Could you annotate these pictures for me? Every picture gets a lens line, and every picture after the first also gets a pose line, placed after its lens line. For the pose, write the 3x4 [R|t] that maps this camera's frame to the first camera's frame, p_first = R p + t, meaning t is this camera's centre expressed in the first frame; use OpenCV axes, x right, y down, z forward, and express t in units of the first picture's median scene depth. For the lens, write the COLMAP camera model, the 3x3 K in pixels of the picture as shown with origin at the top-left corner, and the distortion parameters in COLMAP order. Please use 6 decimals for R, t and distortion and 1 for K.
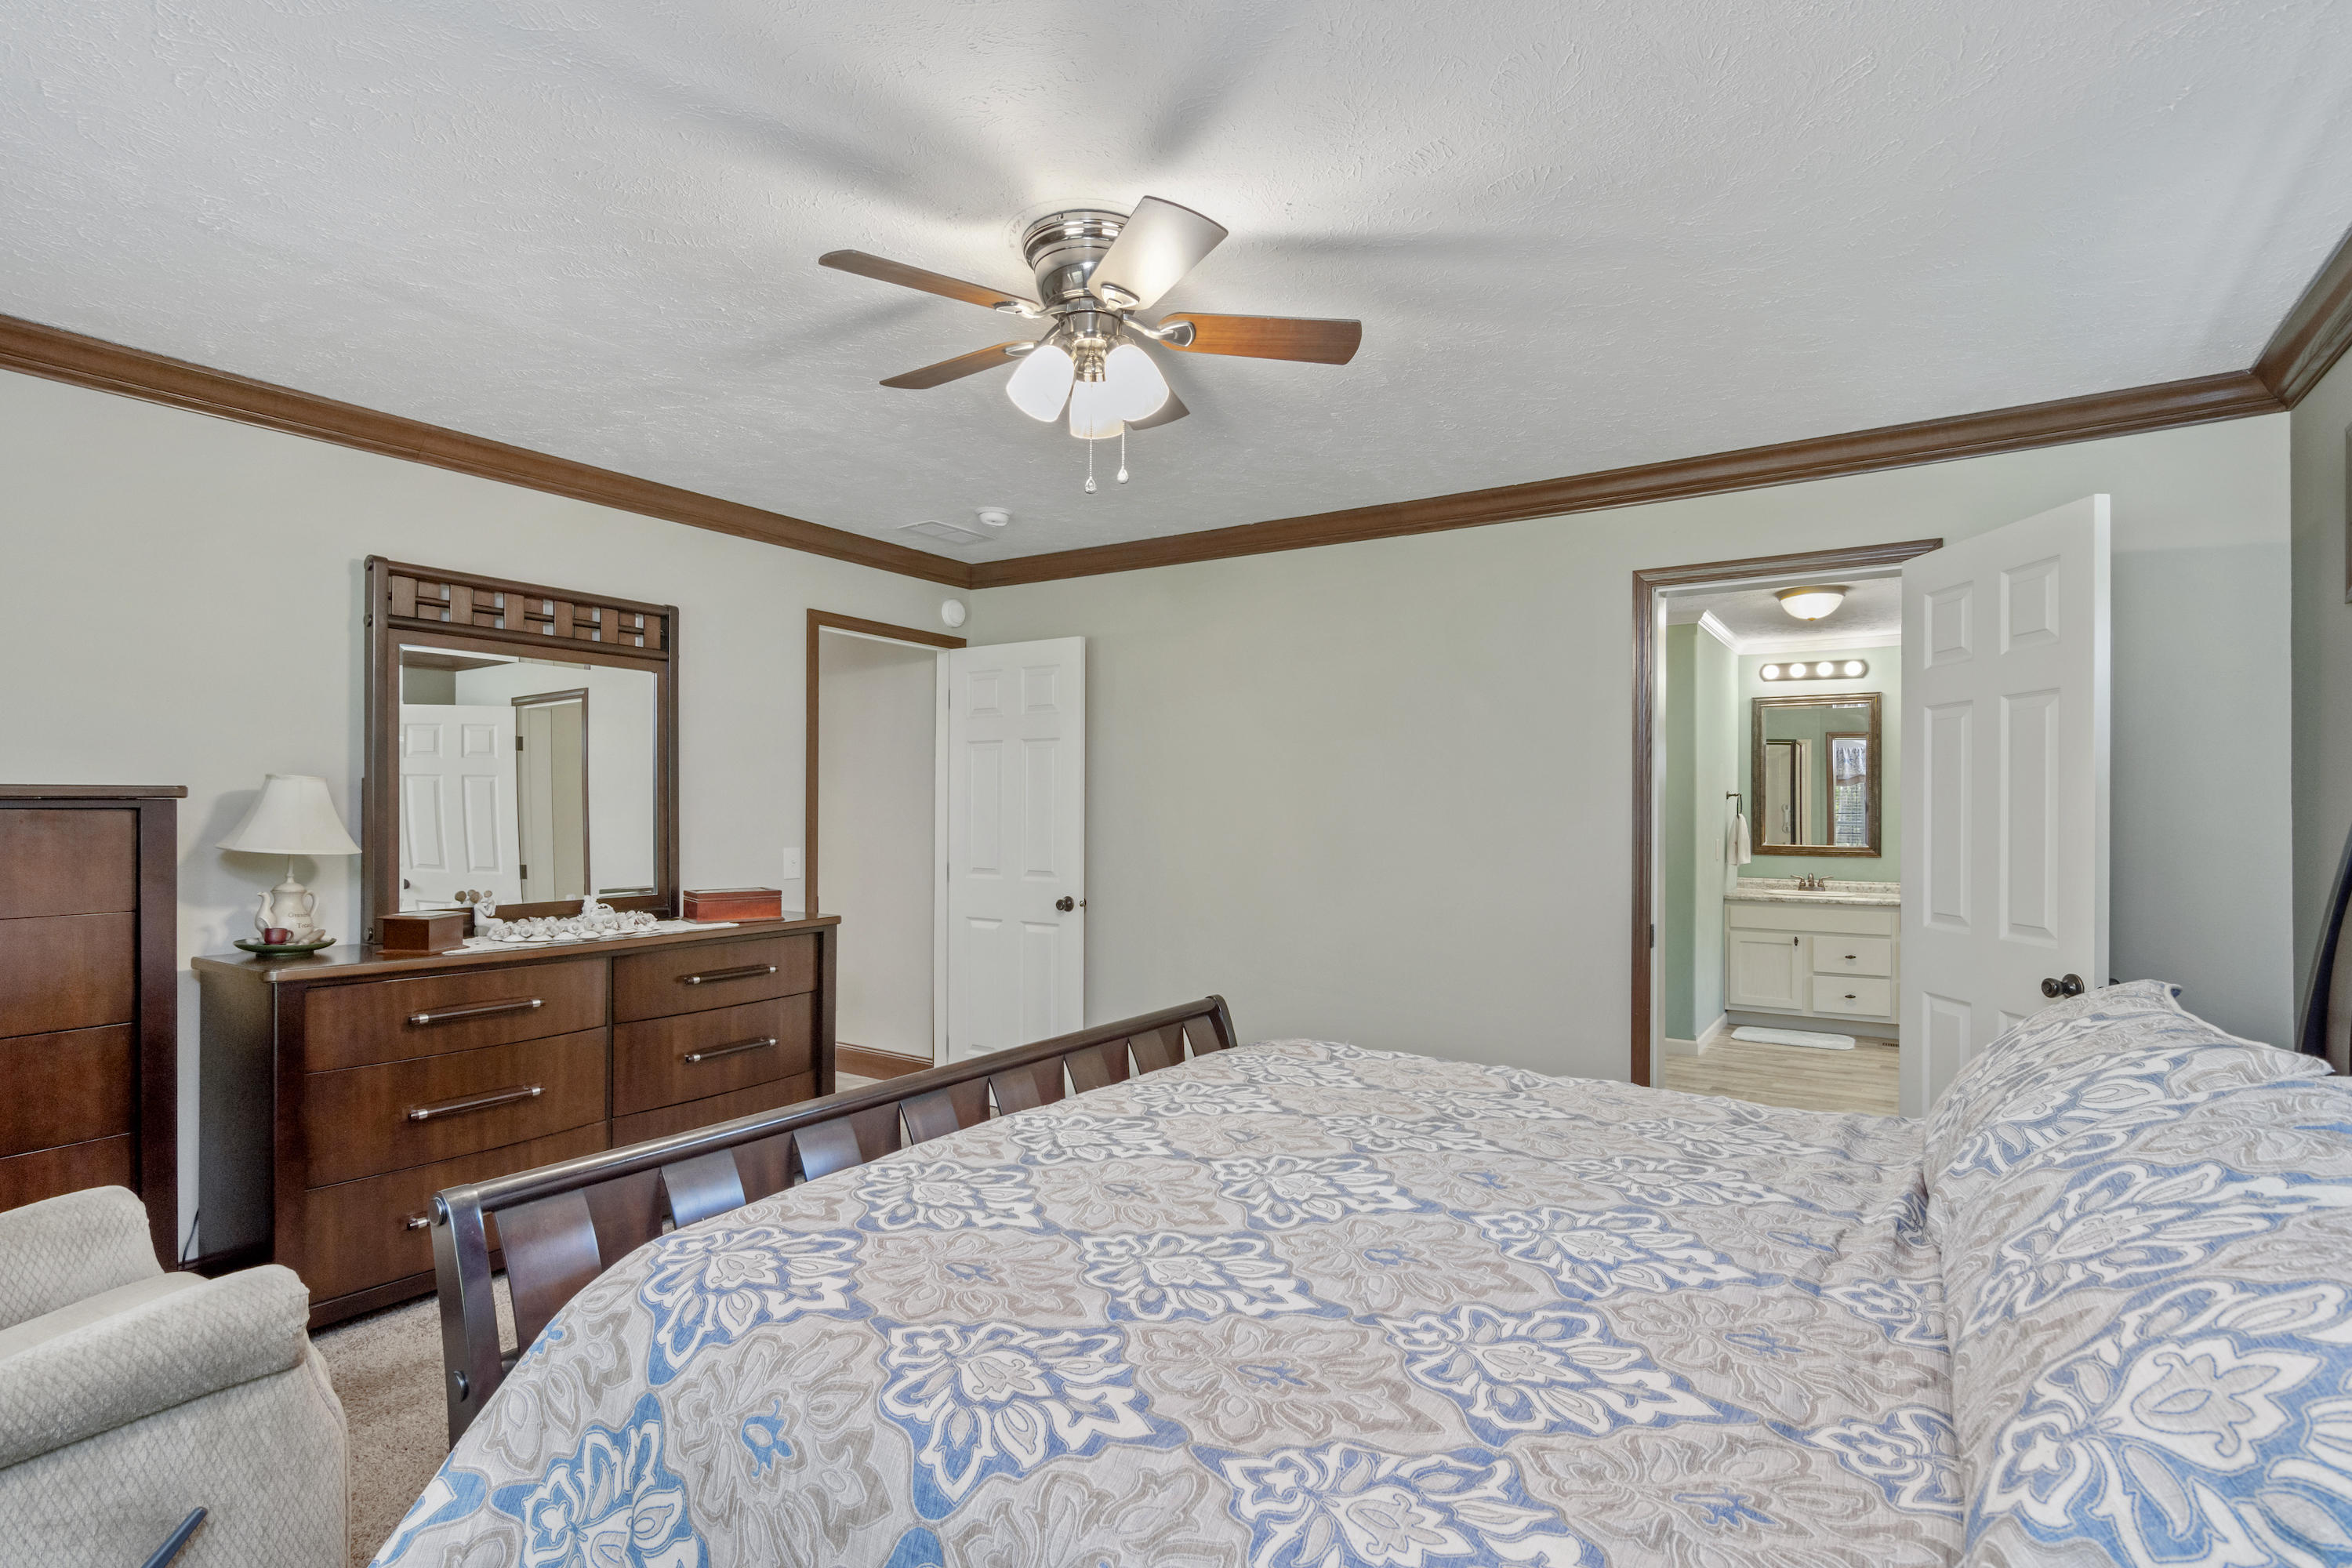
lens RADIAL K [[1109.7, 0, 1182.6], [0, 1109.7, 809.4], [0, 0, 1]] dist [0.001847, 0.000014]
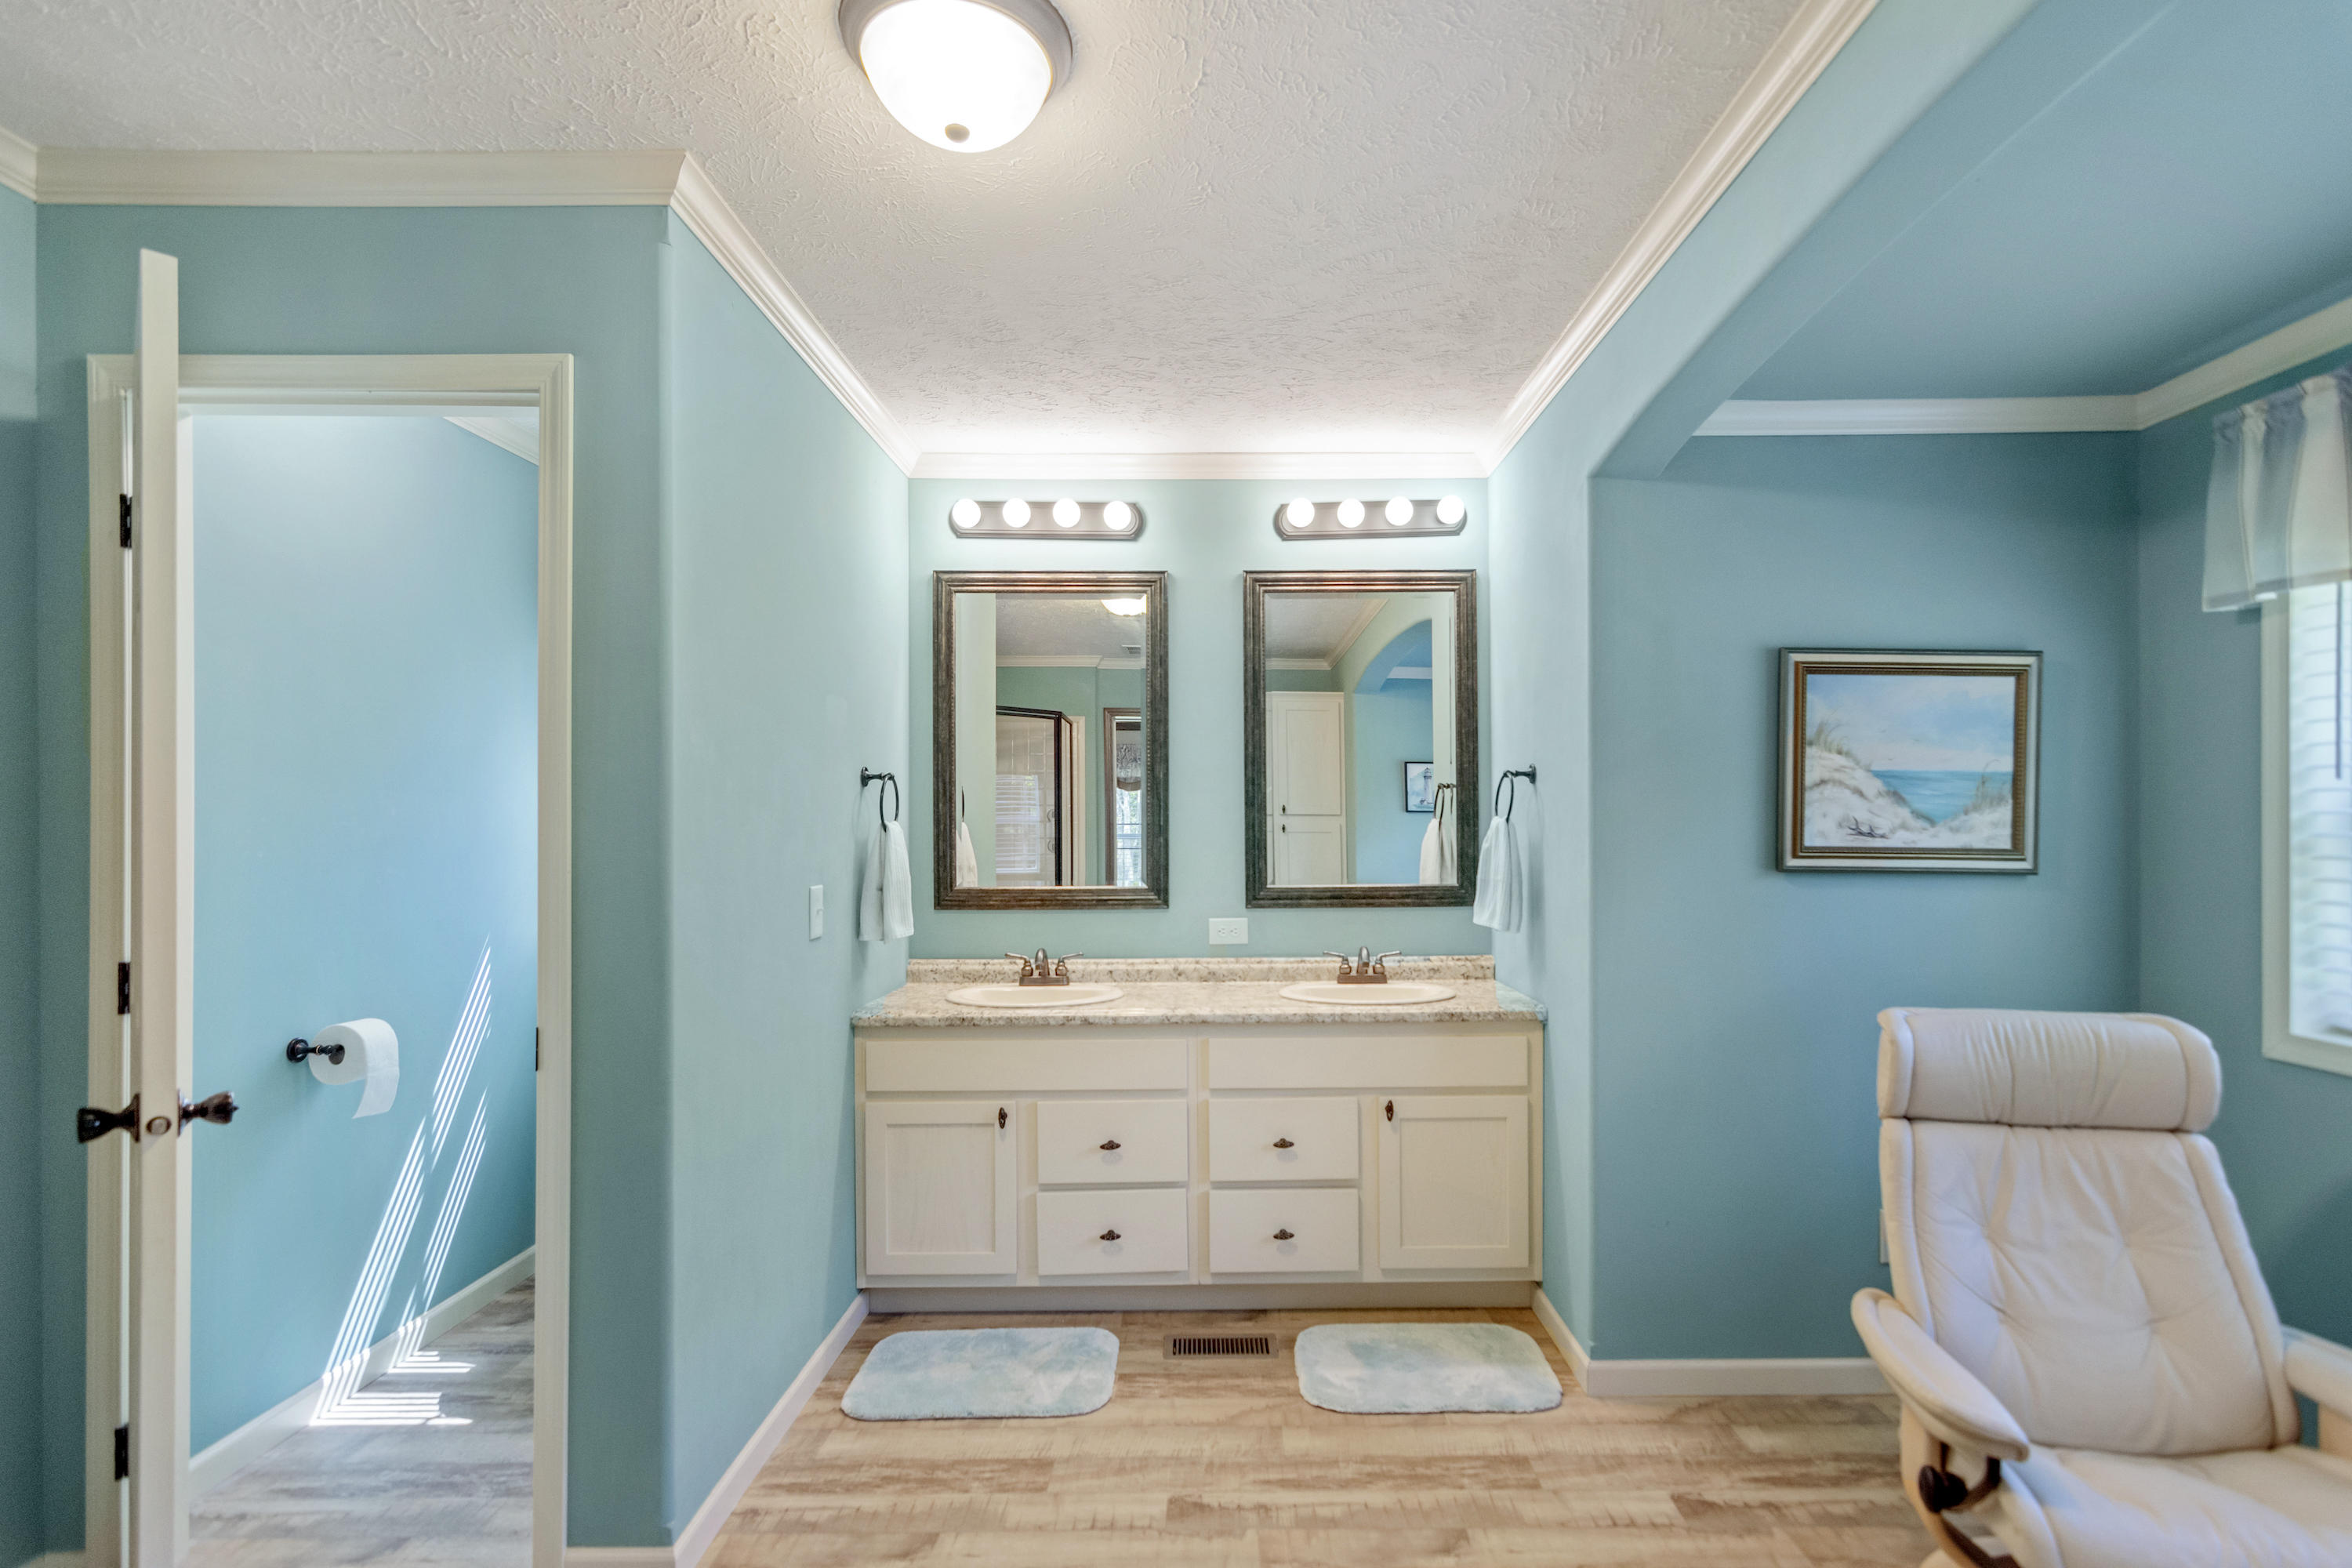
lens RADIAL K [[1138.8, 0, 1204.9], [0, 1138.8, 809.1], [0, 0, 1]] dist [-0.000400, -0.000178]
pose [[0.828660, 0.001354, 0.559751, 0.358399], [0.003510, 0.999965, -0.007616, 0.002902], [-0.559741, 0.008275, 0.828626, 0.570428]]
